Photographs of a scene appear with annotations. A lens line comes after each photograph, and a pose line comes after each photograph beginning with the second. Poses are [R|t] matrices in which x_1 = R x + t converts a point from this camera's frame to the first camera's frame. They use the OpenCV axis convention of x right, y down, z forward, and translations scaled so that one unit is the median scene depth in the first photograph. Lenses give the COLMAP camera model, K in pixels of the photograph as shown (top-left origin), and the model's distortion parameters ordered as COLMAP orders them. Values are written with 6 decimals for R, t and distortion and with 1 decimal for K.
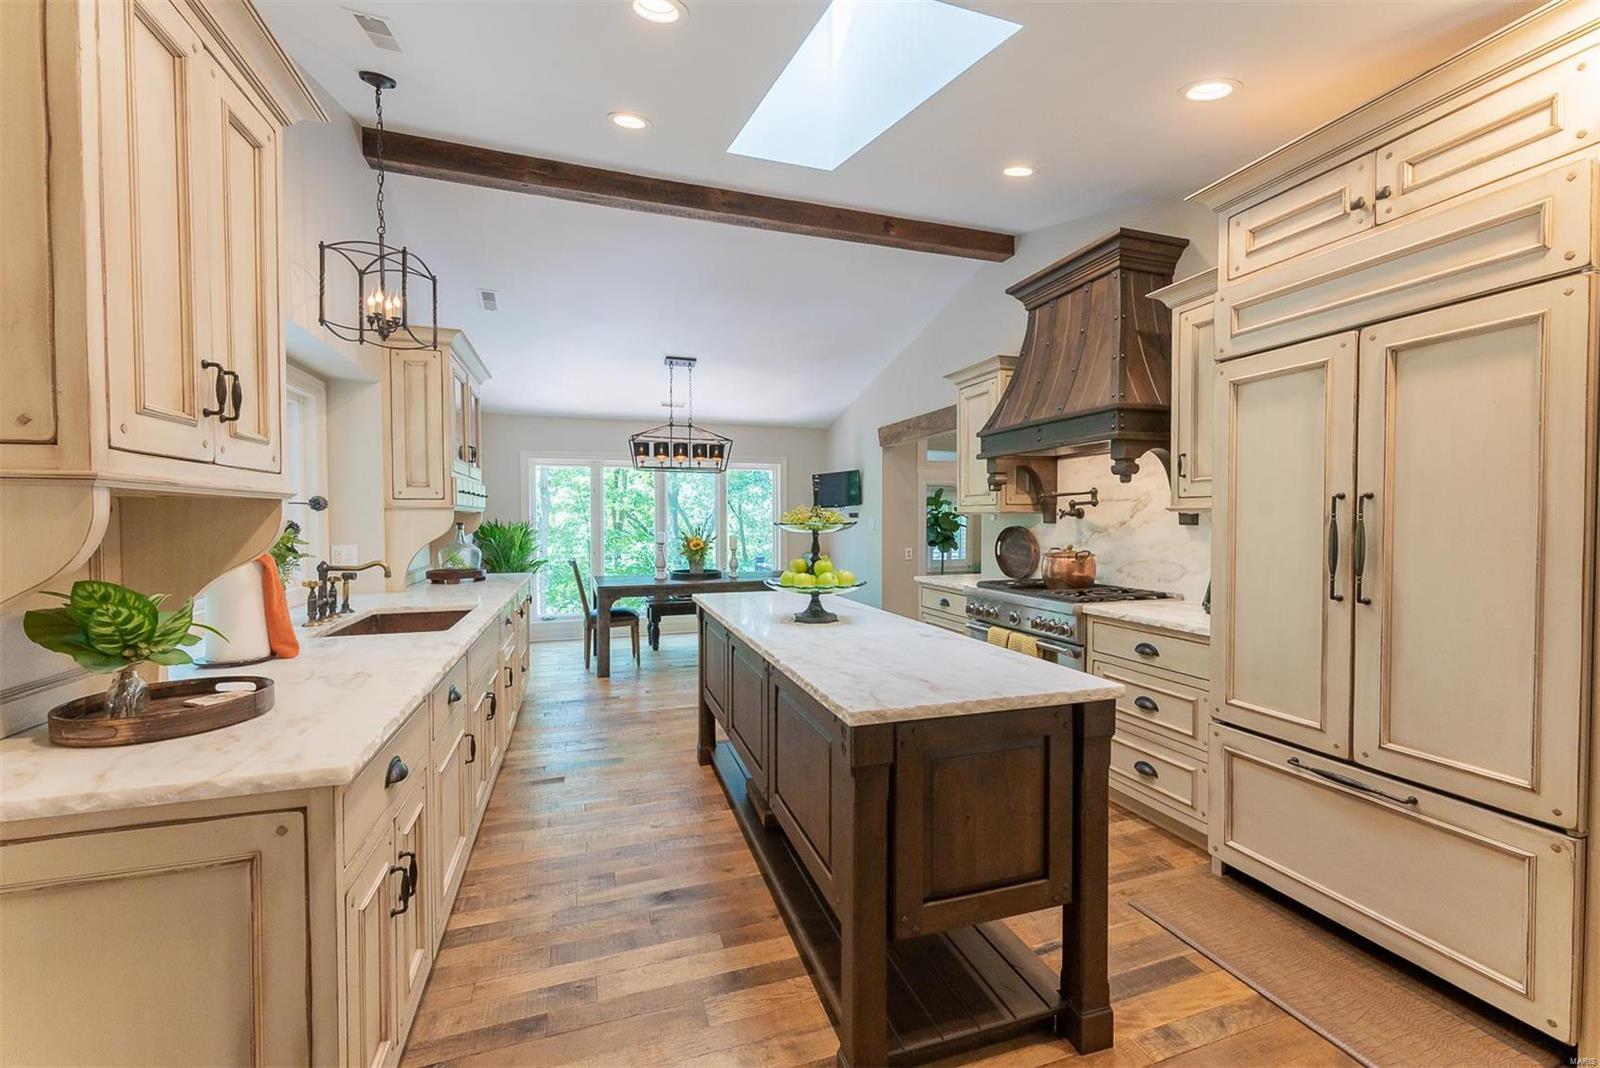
lens RADIAL K [[643.9, 0, 802.4], [0, 643.9, 532.0], [0, 0, 1]] dist [-0.004042, 0.000616]
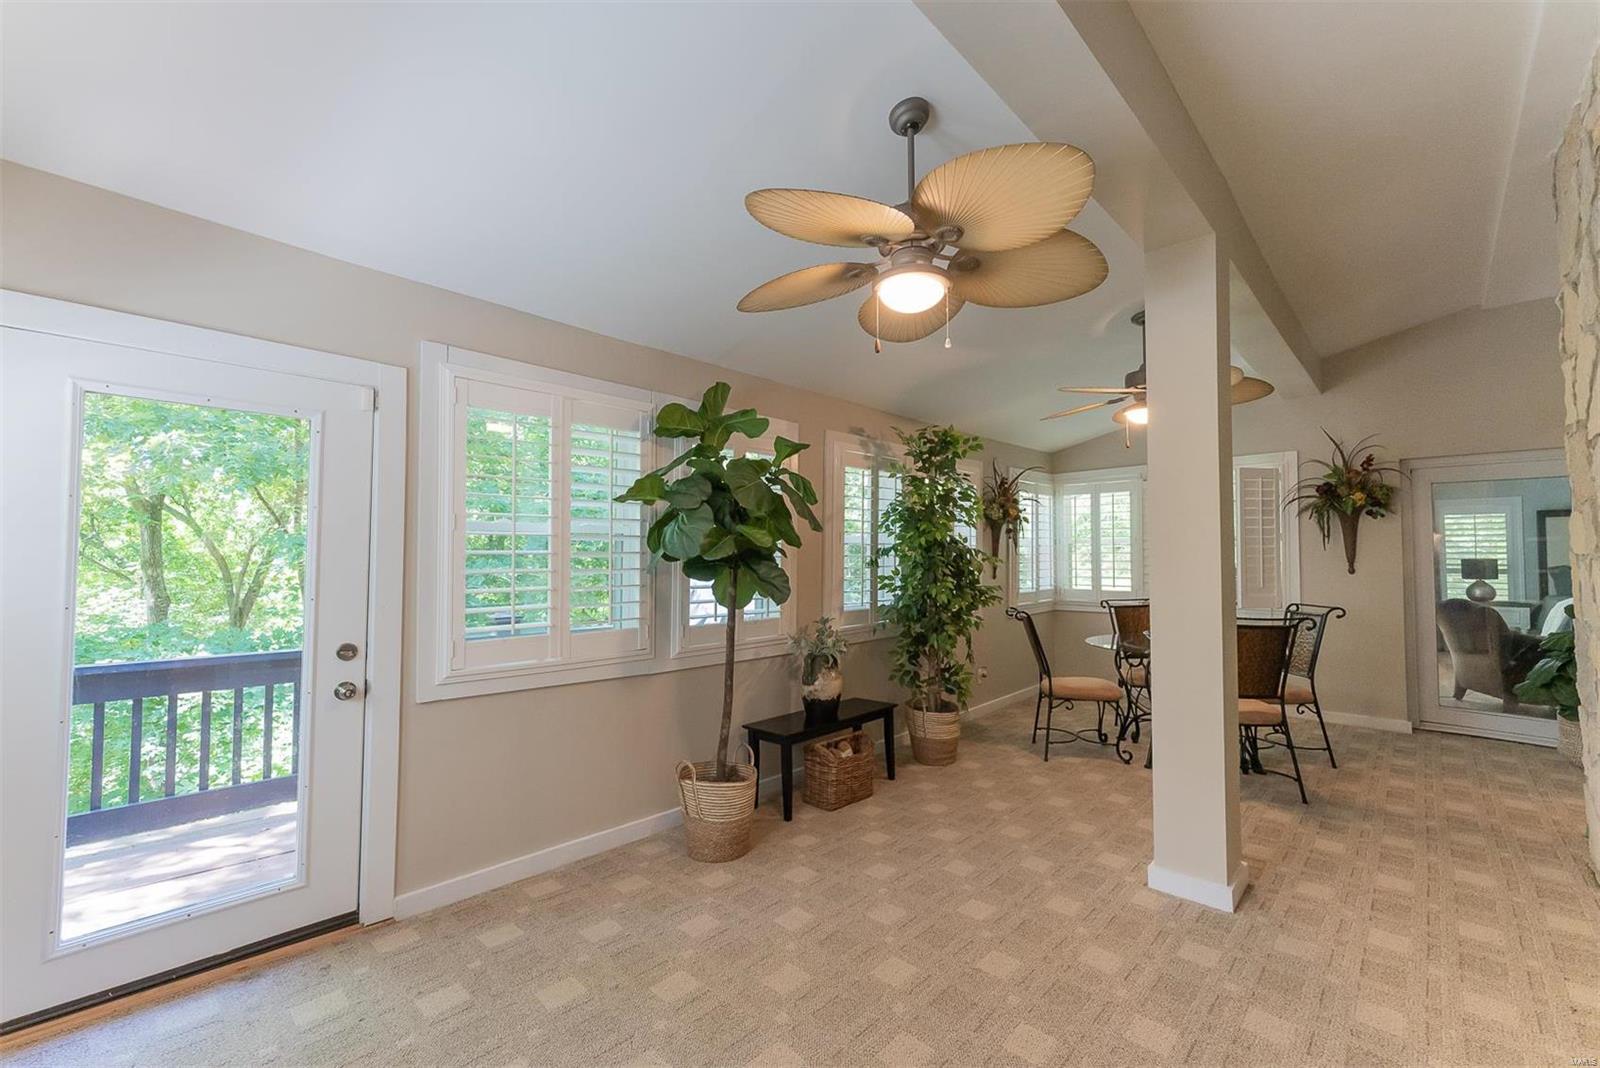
lens RADIAL K [[643.9, 0, 803.6], [0, 643.9, 529.1], [0, 0, 1]] dist [-0.004042, 0.000616]
pose [[0.883564, 0.026272, 0.467573, 0.113528], [0.001504, 0.998261, -0.058933, 0.017714], [-0.468308, 0.052774, 0.881988, 0.733314]]
